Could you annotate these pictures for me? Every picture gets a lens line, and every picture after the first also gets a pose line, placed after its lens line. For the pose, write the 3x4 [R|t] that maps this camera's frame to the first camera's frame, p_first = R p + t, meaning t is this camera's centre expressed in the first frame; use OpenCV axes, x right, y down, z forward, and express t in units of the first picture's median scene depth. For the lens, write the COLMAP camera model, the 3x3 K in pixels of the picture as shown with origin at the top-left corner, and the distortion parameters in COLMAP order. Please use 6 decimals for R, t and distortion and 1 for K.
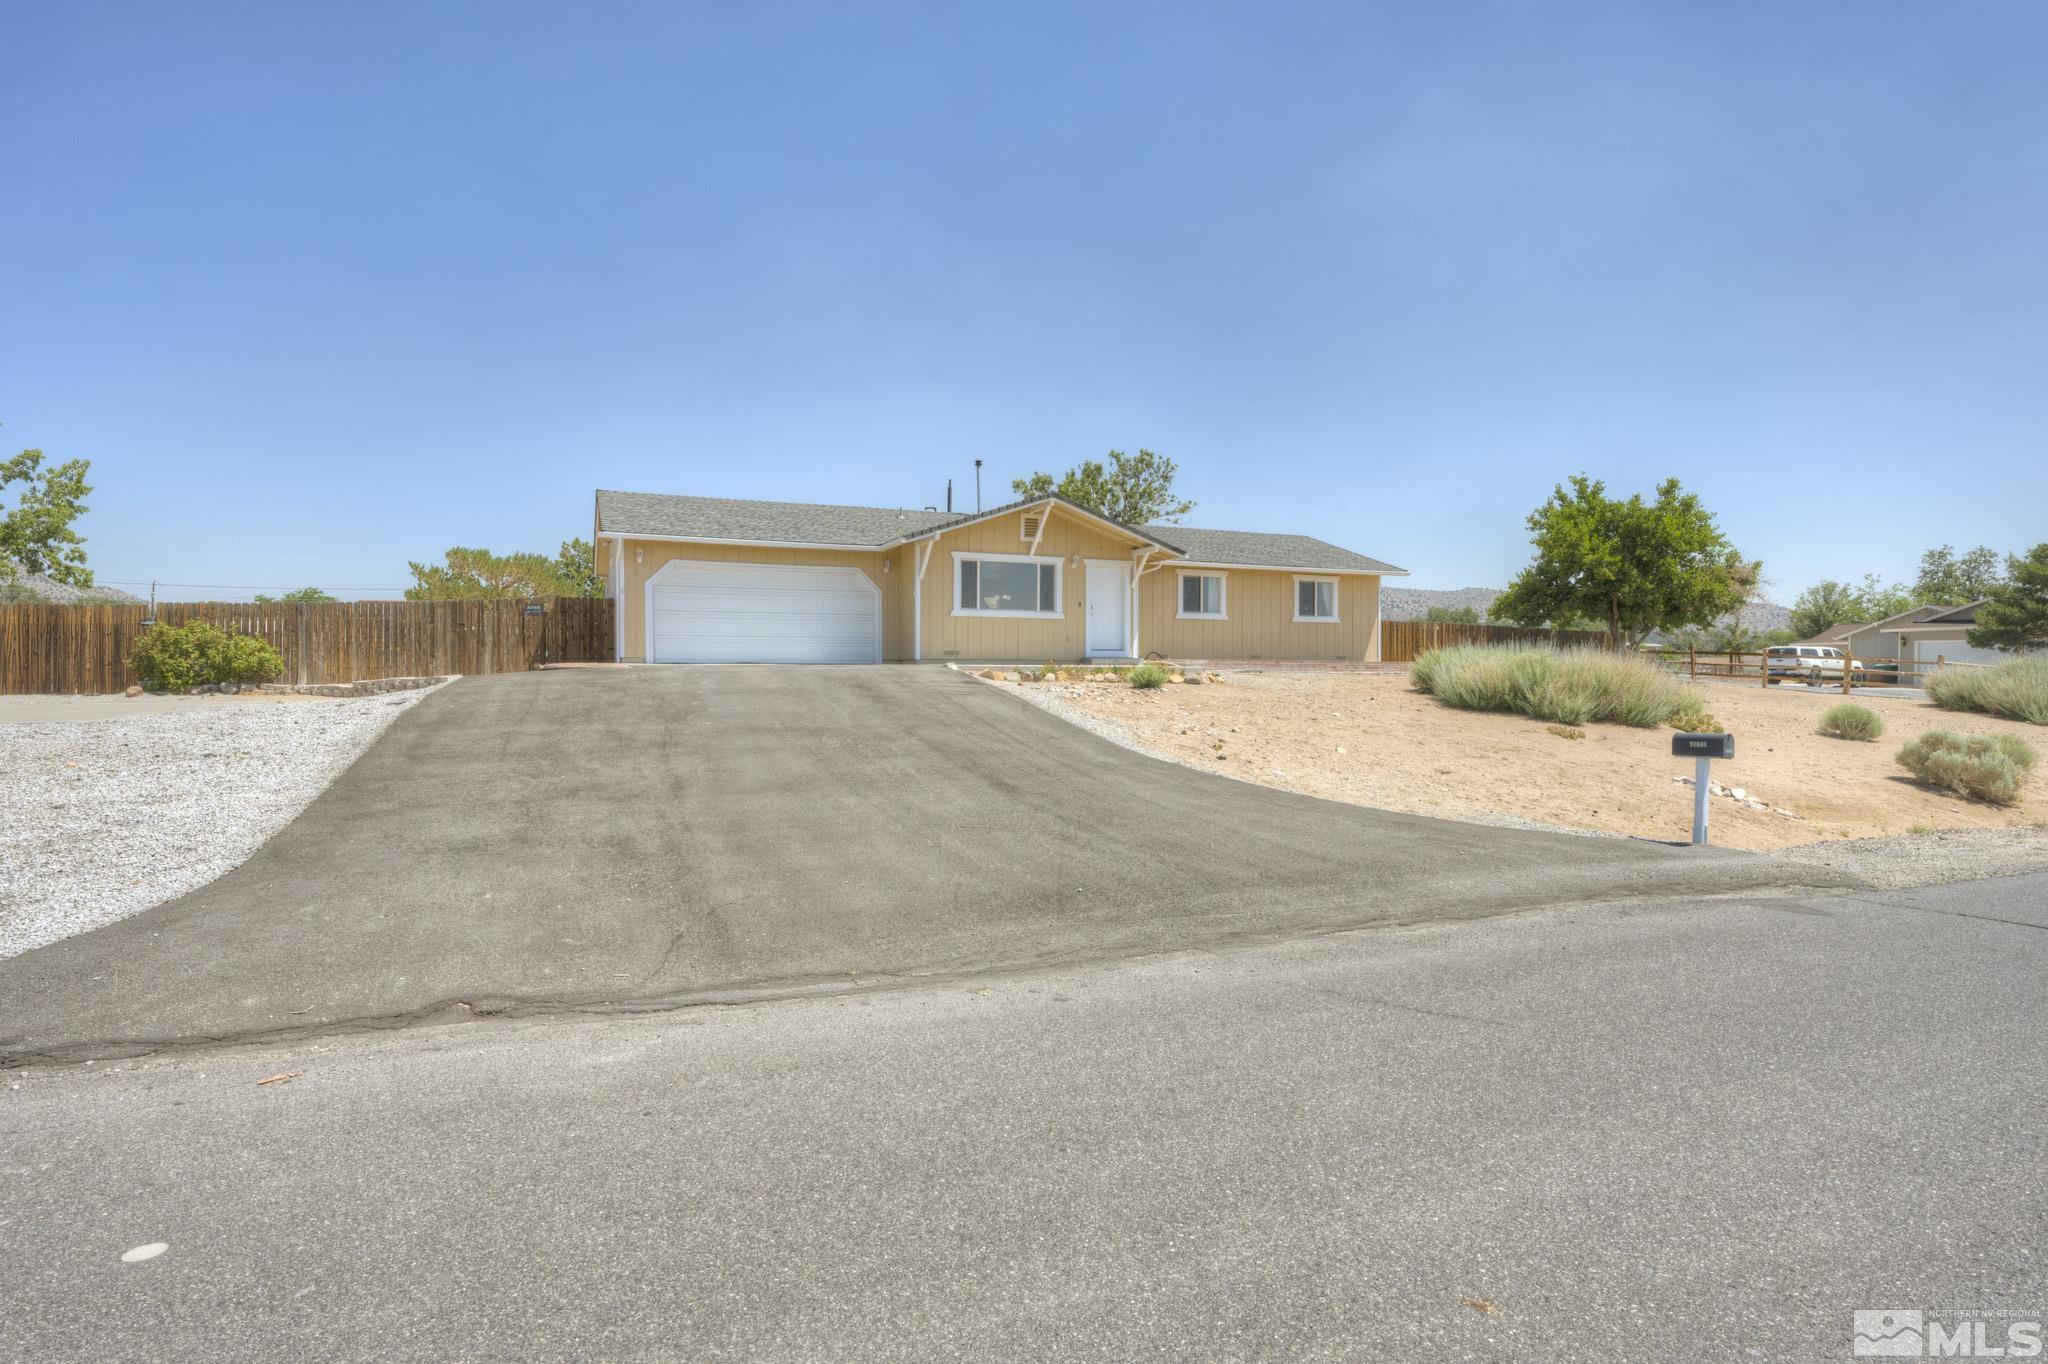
lens RADIAL K [[1080.1, 0, 1024.0], [0, 1080.1, 682.0], [0, 0, 1]] dist [-0.115461, -0.000164]
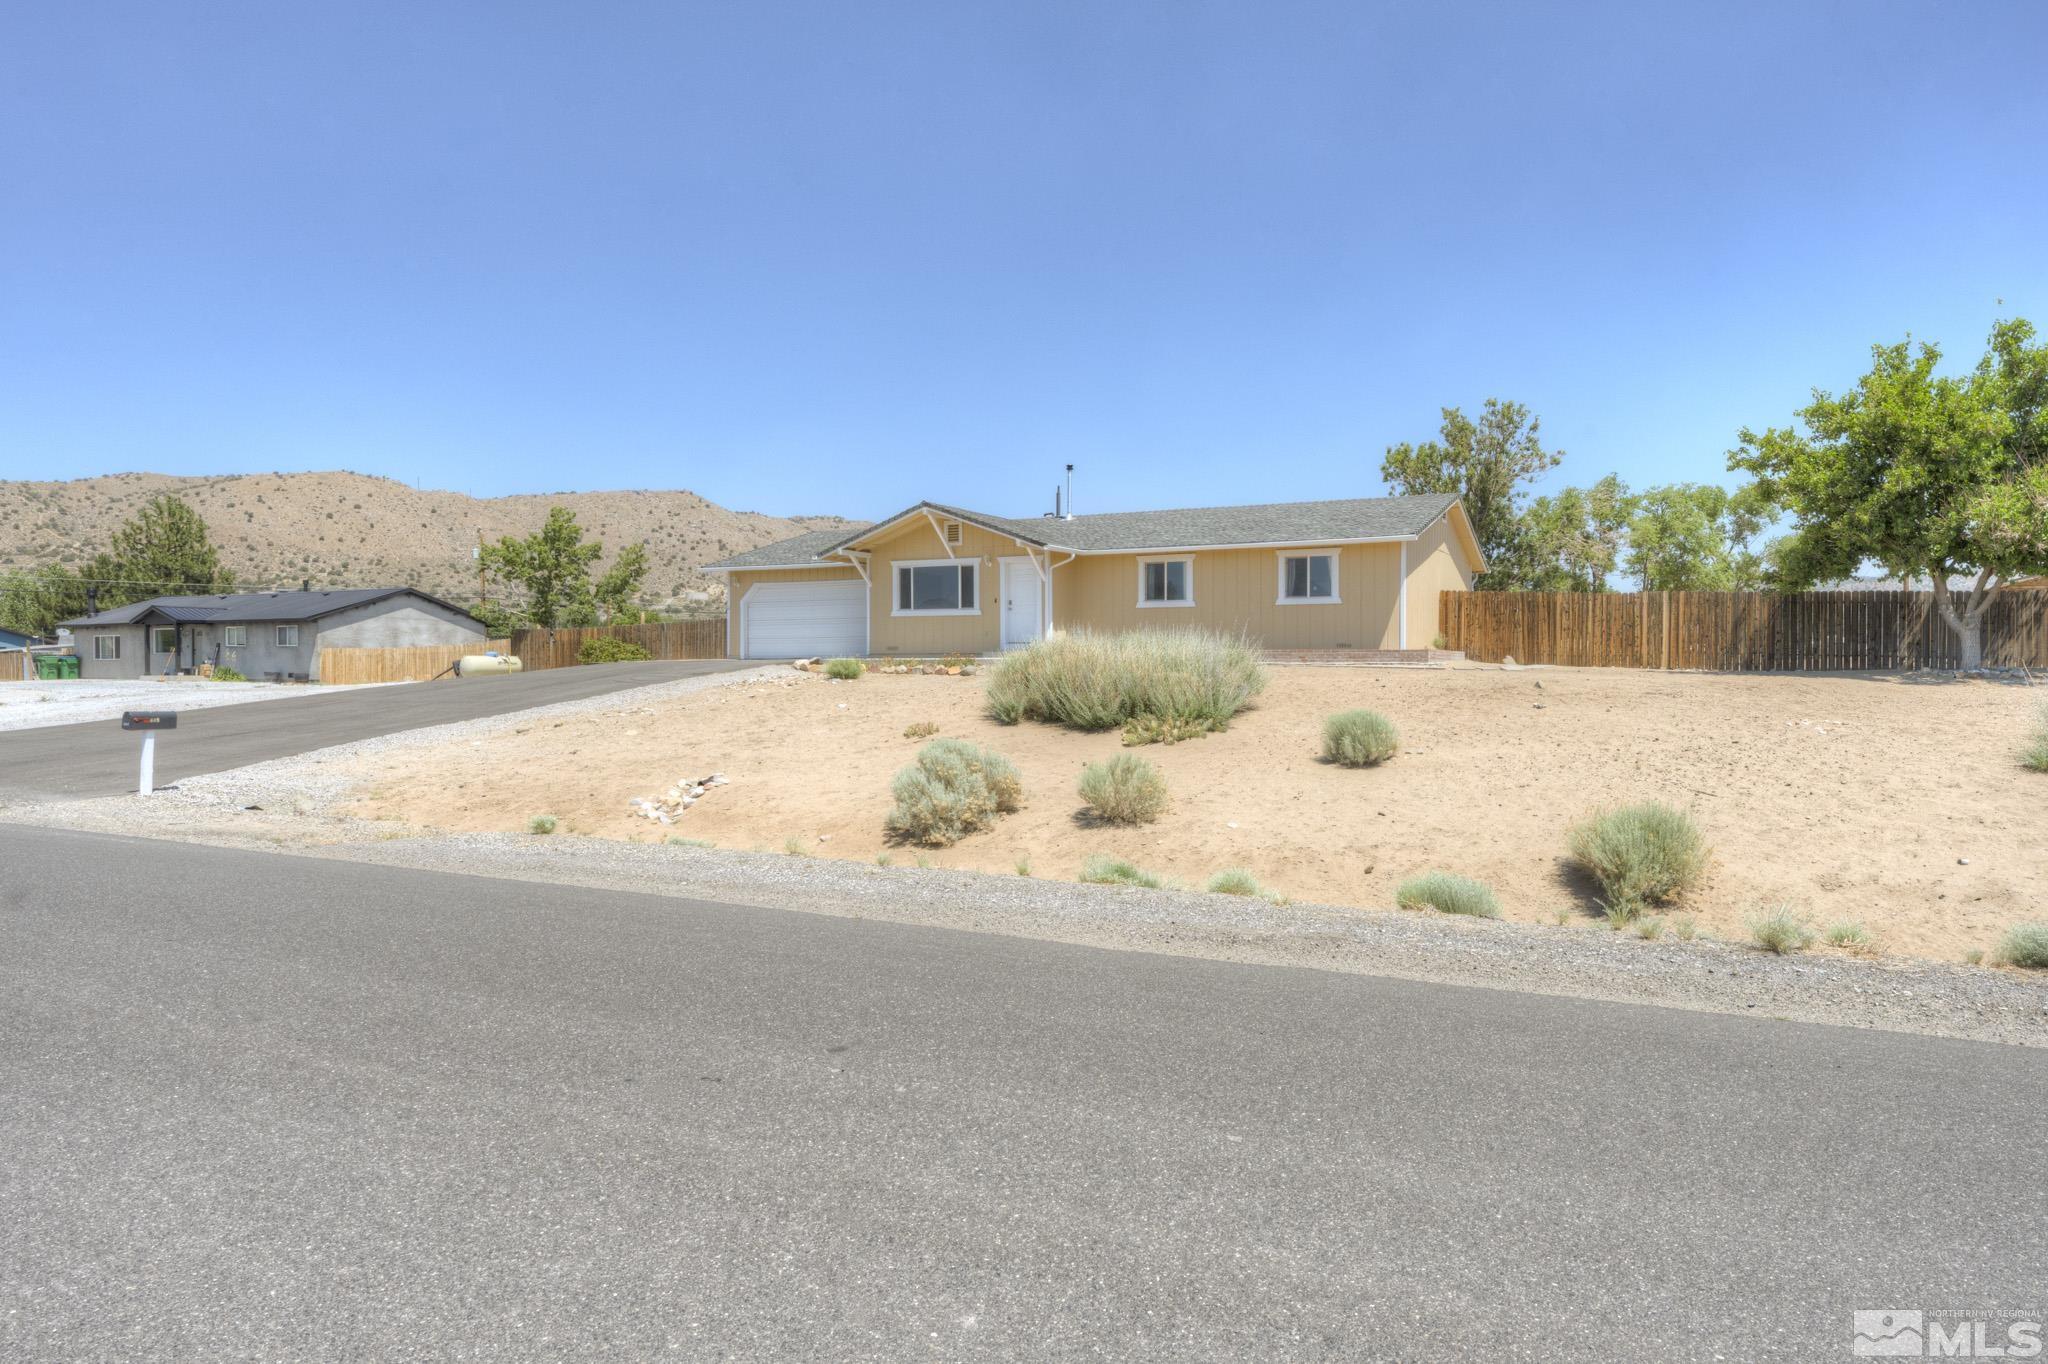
lens RADIAL K [[1080.1, 0, 1024.0], [0, 1080.1, 682.0], [0, 0, 1]] dist [-0.115461, -0.000164]
pose [[0.683049, 0.006322, -0.730345, 0.854560], [-0.004064, 0.999980, 0.004856, 0.003017], [0.730361, -0.000349, 0.683061, 0.299245]]
